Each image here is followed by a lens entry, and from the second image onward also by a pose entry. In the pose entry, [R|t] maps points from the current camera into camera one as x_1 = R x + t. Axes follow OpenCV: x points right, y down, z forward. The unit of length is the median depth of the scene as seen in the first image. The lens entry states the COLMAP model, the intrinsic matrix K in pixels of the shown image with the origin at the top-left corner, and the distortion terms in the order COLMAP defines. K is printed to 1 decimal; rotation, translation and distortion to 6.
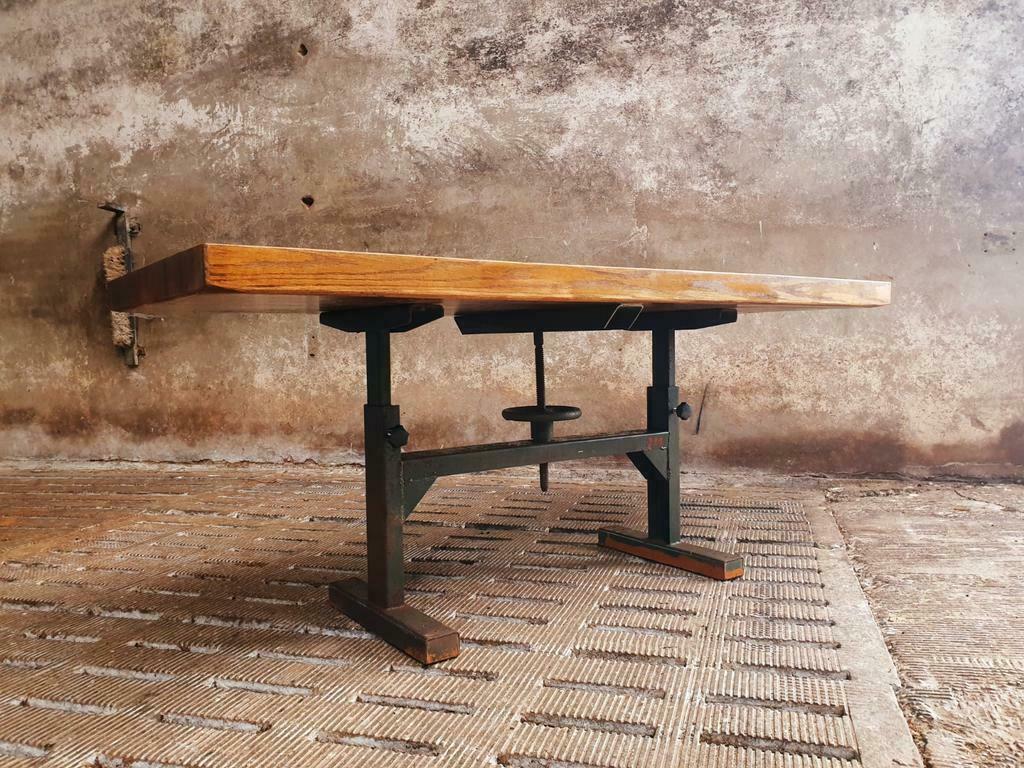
lens RADIAL K [[802.5, 0, 512.9], [0, 802.5, 387.4], [0, 0, 1]] dist [-0.005535, 0.040685]
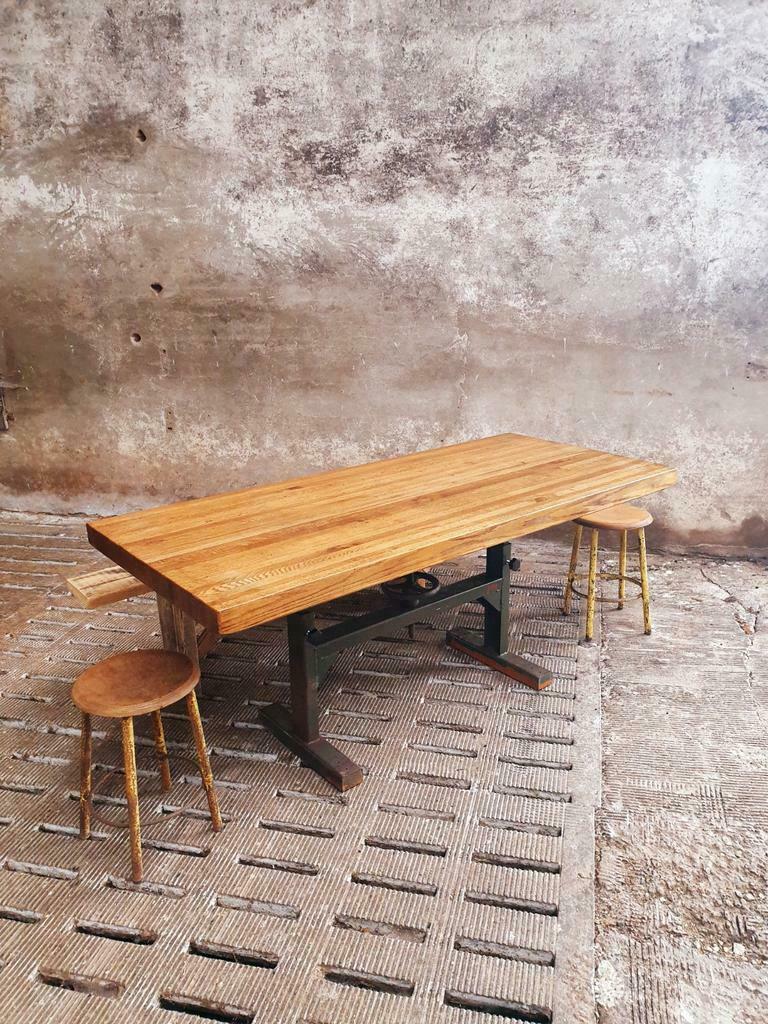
lens RADIAL K [[805.0, 0, 384.6], [0, 805.0, 517.7], [0, 0, 1]] dist [-0.003146, 0.037524]
pose [[0.998668, -0.011244, 0.050355, -0.009308], [-0.002493, 0.964309, 0.264768, -0.246277], [-0.051535, -0.264541, 0.962997, -0.151177]]
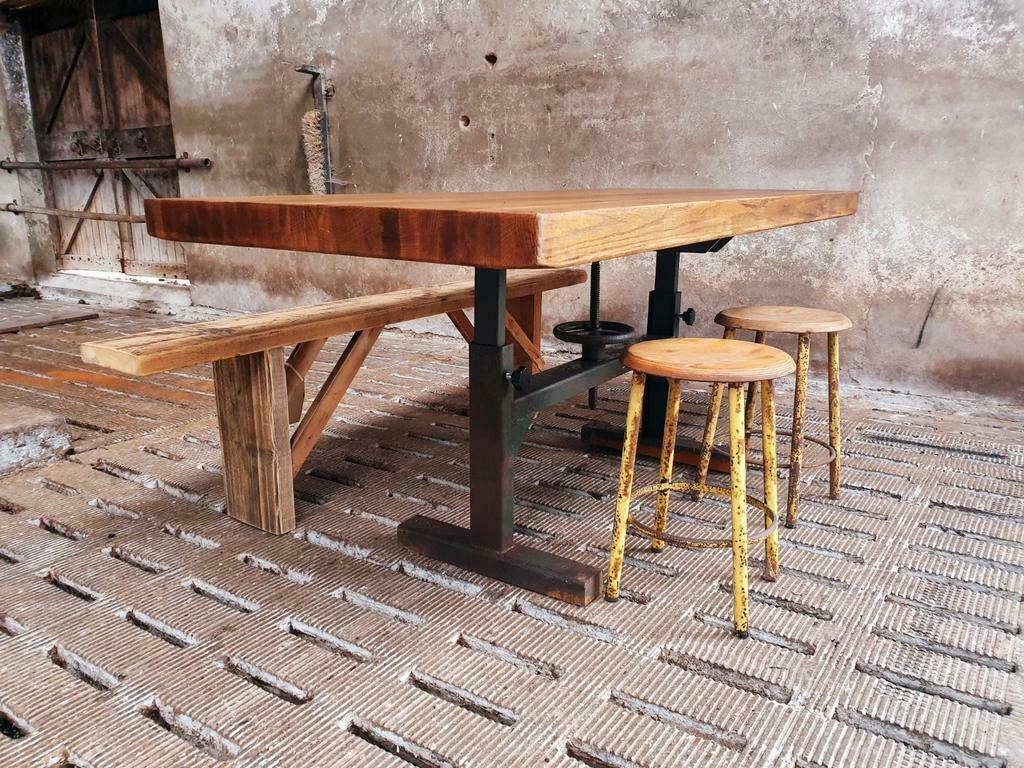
lens RADIAL K [[801.7, 0, 508.6], [0, 801.7, 378.1], [0, 0, 1]] dist [-0.004138, 0.034168]
pose [[0.954864, 0.086095, -0.284294, 0.063512], [-0.030769, 0.980594, 0.193618, -0.057759], [0.295447, -0.176131, 0.938983, 0.084929]]
